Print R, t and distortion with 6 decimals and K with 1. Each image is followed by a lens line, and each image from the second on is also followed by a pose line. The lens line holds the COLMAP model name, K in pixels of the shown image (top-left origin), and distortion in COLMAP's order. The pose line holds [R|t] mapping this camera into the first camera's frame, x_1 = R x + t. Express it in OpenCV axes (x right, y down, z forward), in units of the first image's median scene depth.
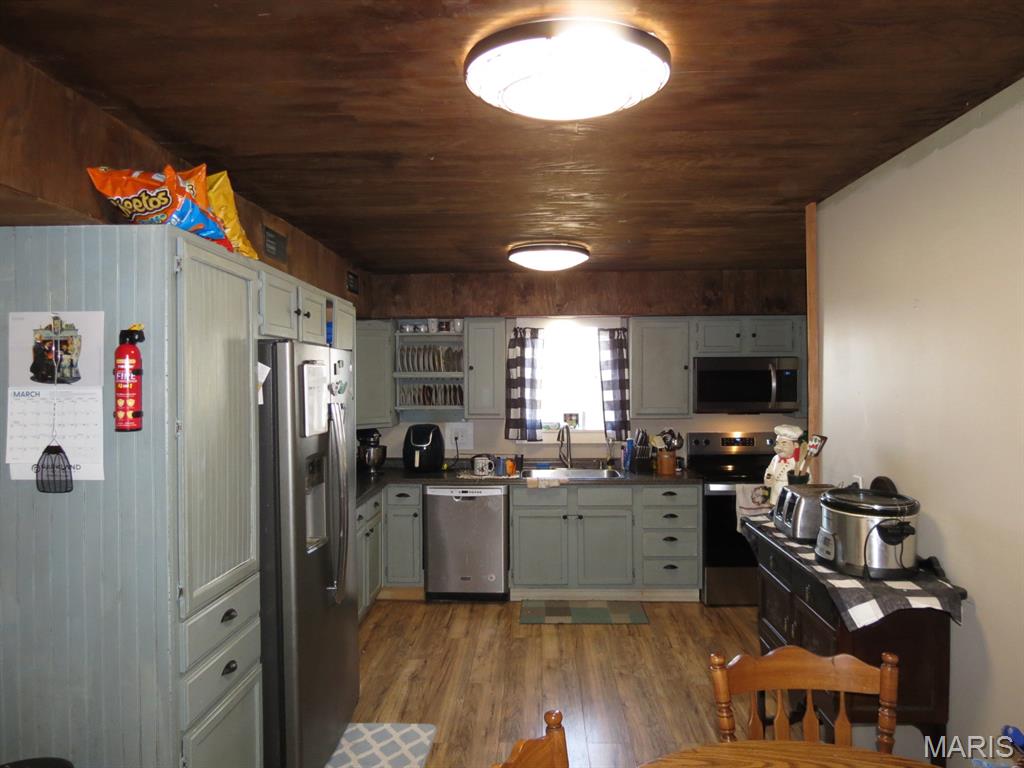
lens RADIAL K [[739.1, 0, 514.8], [0, 739.1, 384.5], [0, 0, 1]] dist [-0.002273, 0.001910]
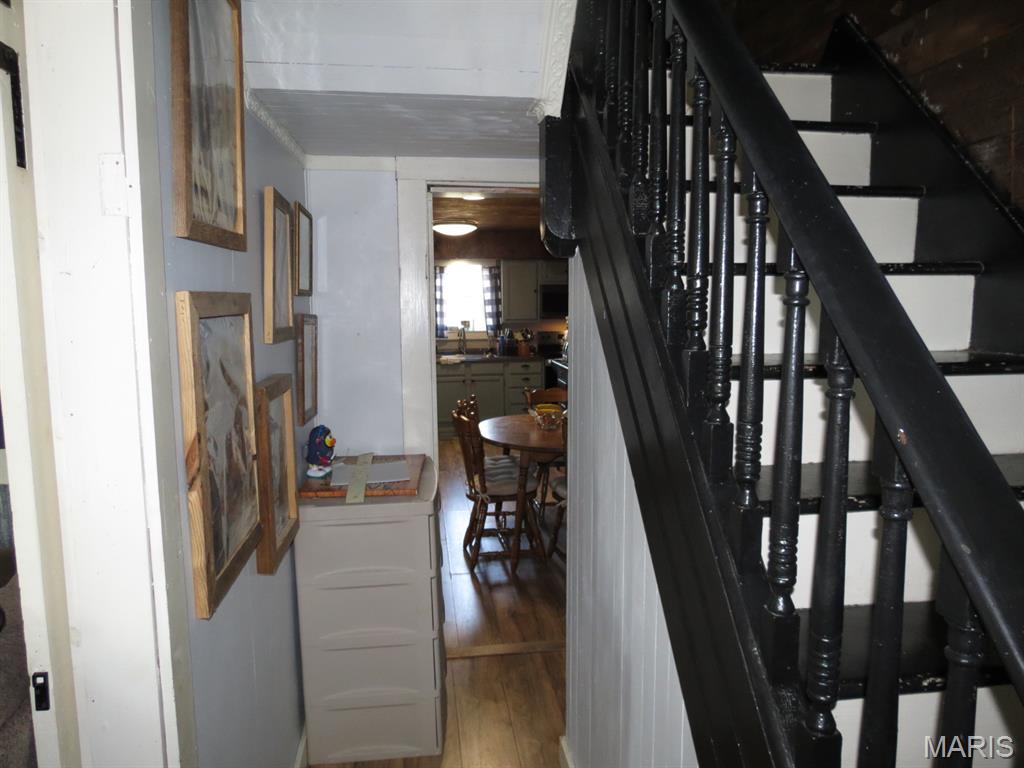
lens RADIAL K [[739.1, 0, 518.6], [0, 739.1, 382.0], [0, 0, 1]] dist [-0.002273, 0.001910]
pose [[0.985483, -0.025079, 0.167914, -0.083154], [0.007686, 0.994606, 0.103439, 0.007824], [-0.169603, -0.100647, 0.980360, -0.601866]]
